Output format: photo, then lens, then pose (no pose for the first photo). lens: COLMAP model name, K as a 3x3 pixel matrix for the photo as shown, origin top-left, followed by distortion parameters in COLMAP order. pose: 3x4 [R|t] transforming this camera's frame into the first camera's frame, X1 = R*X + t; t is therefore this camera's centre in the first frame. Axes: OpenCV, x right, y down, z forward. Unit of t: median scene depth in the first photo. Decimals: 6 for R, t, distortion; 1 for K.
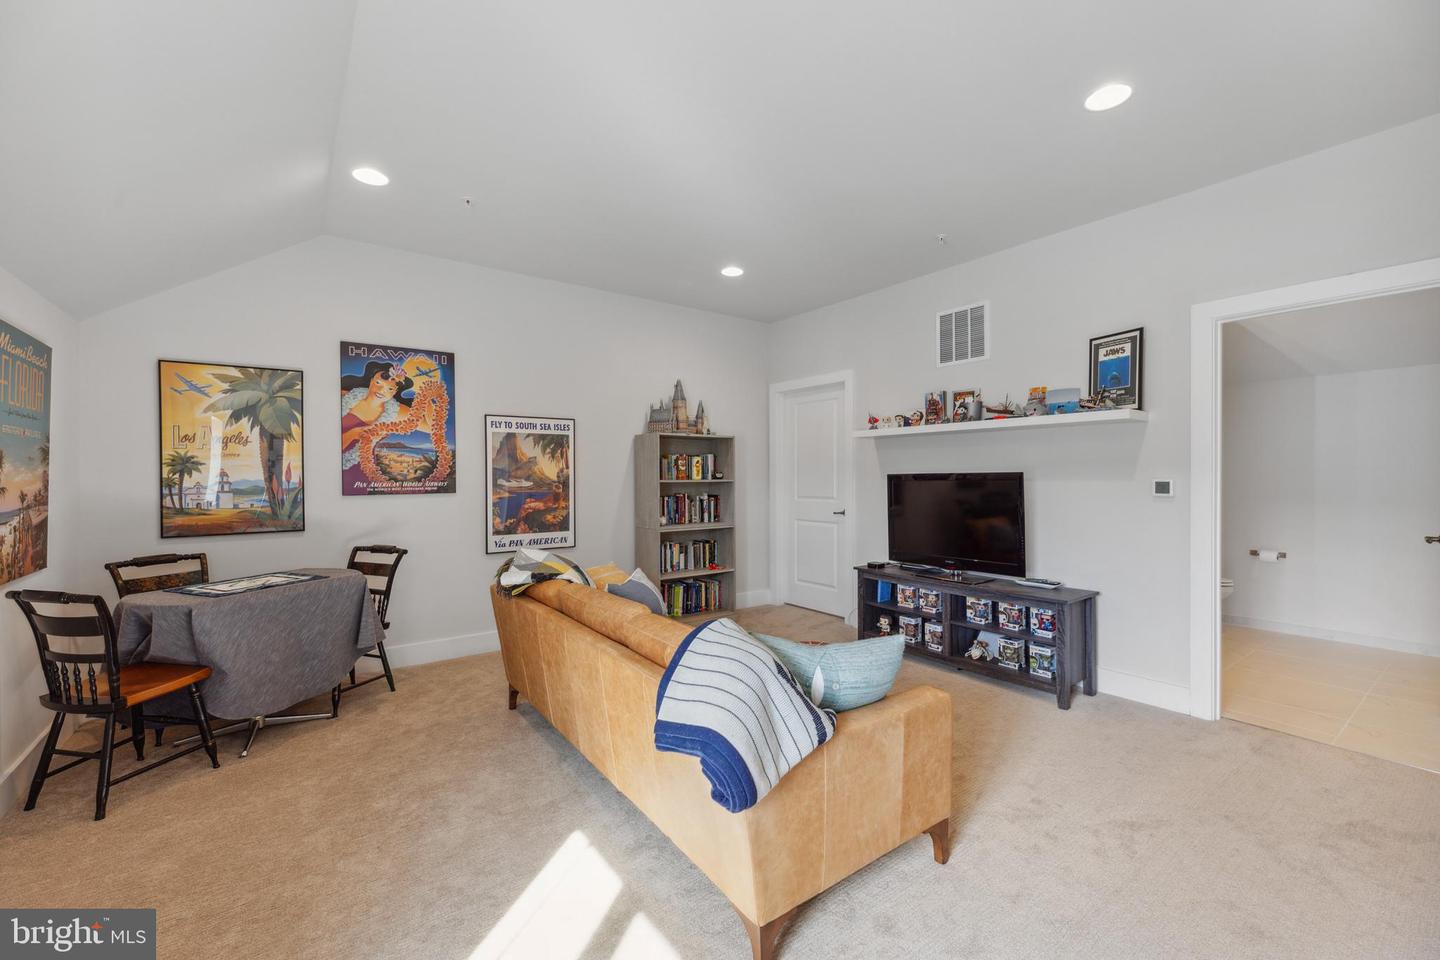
lens RADIAL K [[585.7, 0, 727.8], [0, 585.7, 479.4], [0, 0, 1]] dist [0.001169, 0.000193]
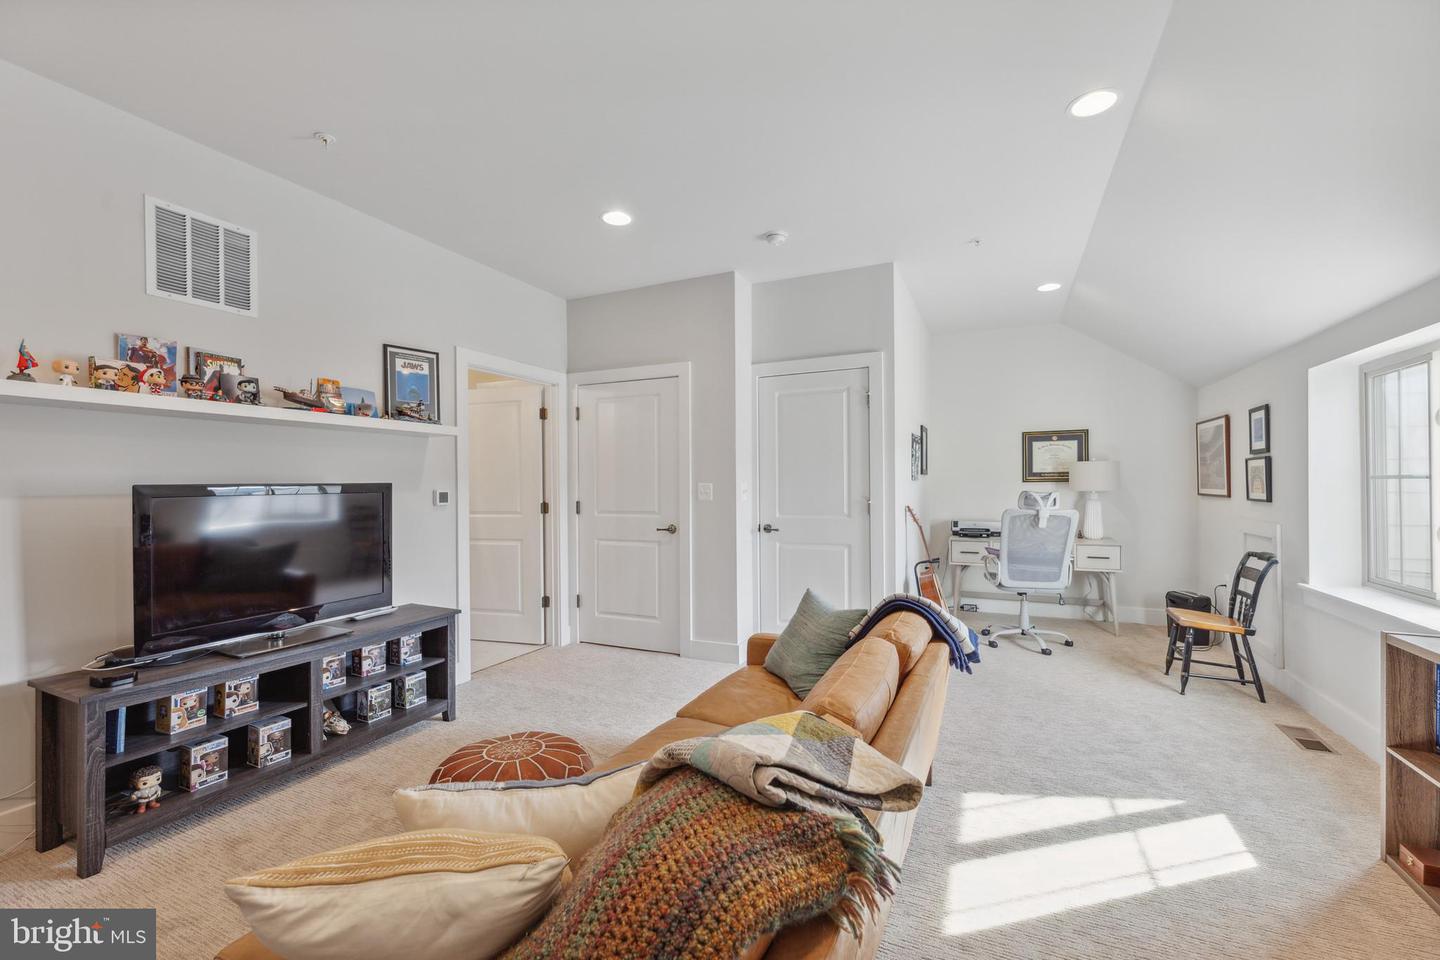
lens RADIAL K [[594.7, 0, 721.5], [0, 594.7, 486.4], [0, 0, 1]] dist [0.000238, -0.000084]
pose [[-0.467147, 0.005131, 0.884165, -0.457481], [0.012906, 0.999916, 0.001016, -0.001455], [-0.884086, 0.011886, -0.467174, 0.905991]]
